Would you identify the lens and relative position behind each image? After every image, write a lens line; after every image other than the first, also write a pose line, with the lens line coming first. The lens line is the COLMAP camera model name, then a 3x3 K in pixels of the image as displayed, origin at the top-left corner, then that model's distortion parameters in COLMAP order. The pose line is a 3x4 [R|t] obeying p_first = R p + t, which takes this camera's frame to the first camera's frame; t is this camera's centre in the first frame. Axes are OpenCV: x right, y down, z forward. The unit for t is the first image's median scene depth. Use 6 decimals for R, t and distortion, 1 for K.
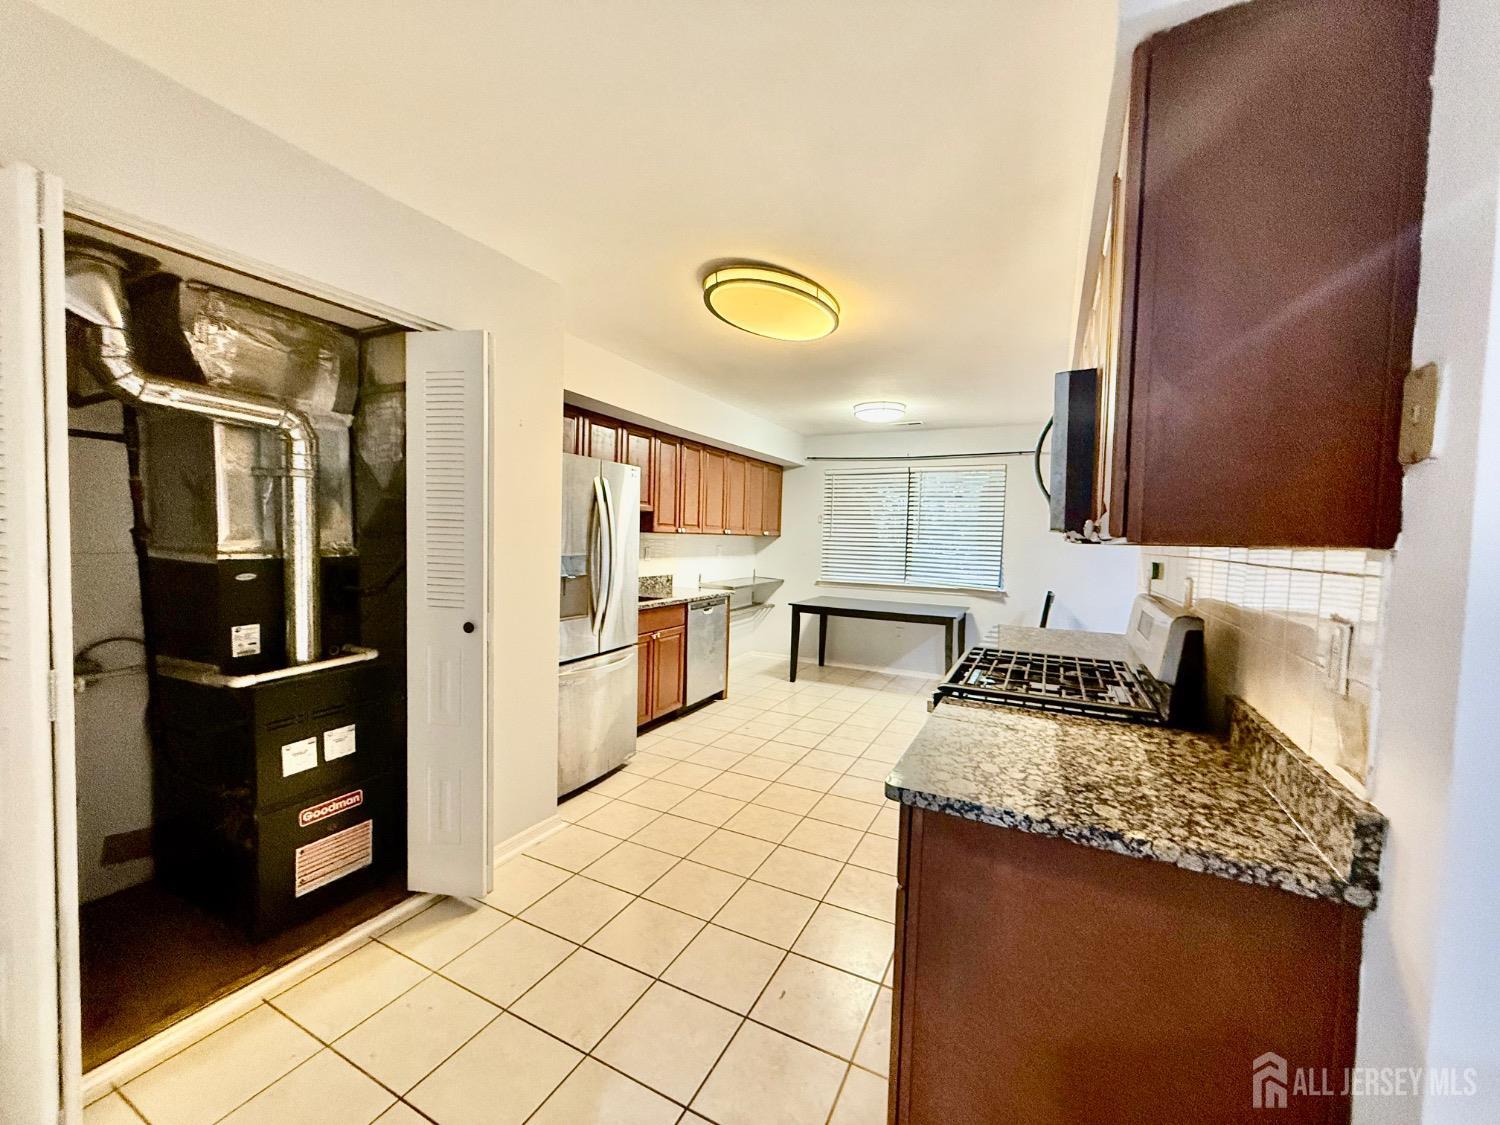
lens RADIAL K [[600.1, 0, 748.7], [0, 600.1, 563.4], [0, 0, 1]] dist [-0.000995, -0.000122]
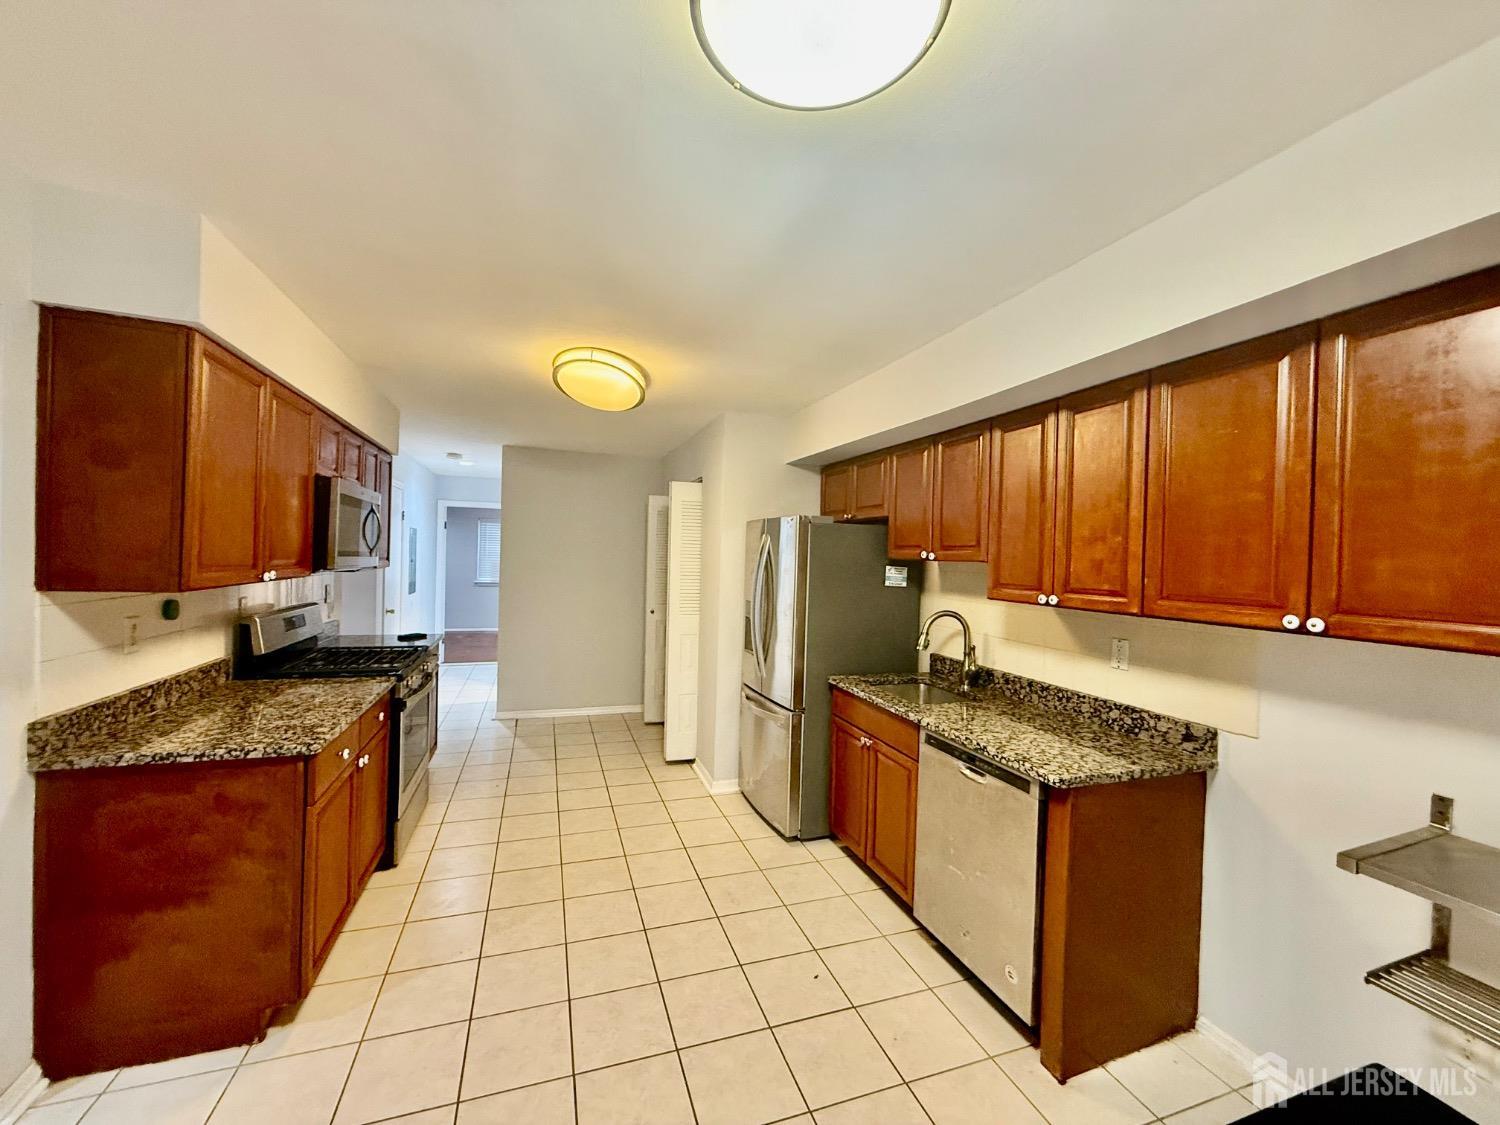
lens RADIAL K [[600.1, 0, 749.6], [0, 600.1, 560.4], [0, 0, 1]] dist [-0.000995, -0.000122]
pose [[-0.692967, -0.031764, -0.720269, 0.345067], [-0.073261, 0.996960, 0.026518, -0.075023], [0.717237, 0.071144, -0.693188, 1.077322]]
